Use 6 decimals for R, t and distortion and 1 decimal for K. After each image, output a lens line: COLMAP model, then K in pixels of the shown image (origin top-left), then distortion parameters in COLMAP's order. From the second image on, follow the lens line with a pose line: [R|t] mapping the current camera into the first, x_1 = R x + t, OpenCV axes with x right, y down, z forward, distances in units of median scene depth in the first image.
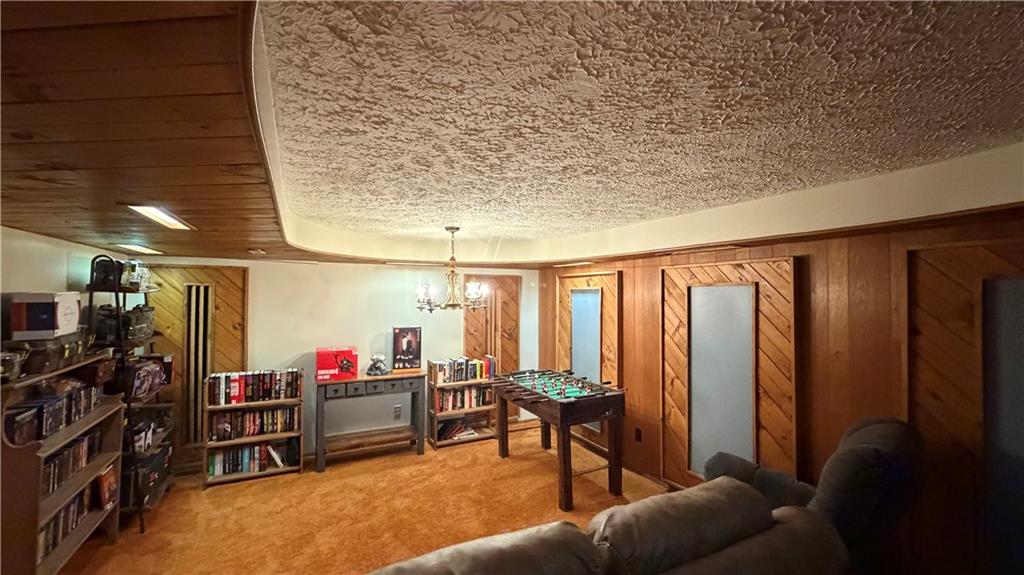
lens RADIAL K [[406.7, 0, 509.4], [0, 406.7, 291.1], [0, 0, 1]] dist [-0.003432, 0.000596]
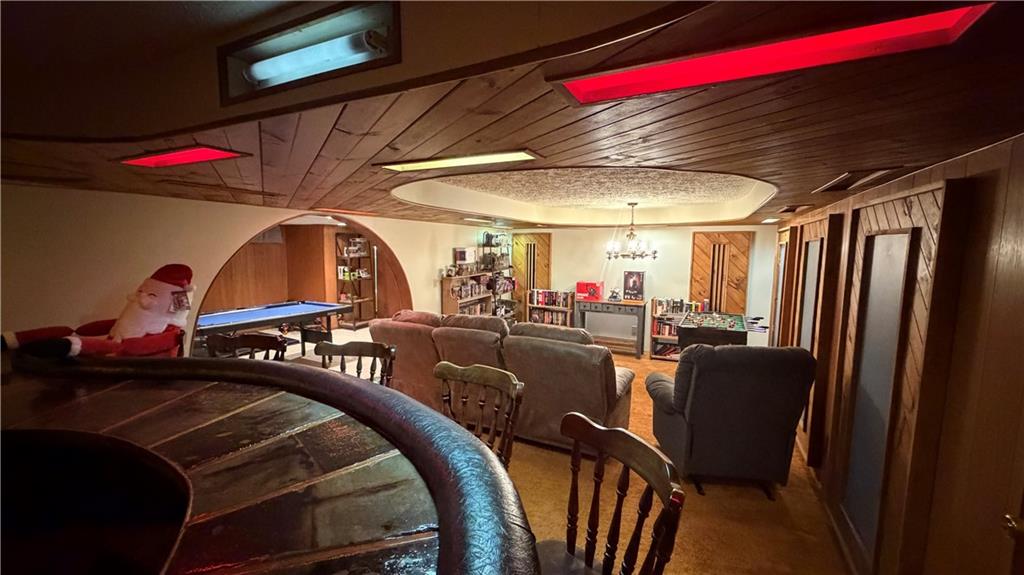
lens RADIAL K [[406.7, 0, 510.9], [0, 406.7, 287.5], [0, 0, 1]] dist [-0.003432, 0.000596]
pose [[0.590711, 0.078716, -0.803035, 0.756274], [0.005760, 0.994793, 0.101749, -0.003228], [0.806863, -0.064730, 0.587182, -0.230420]]
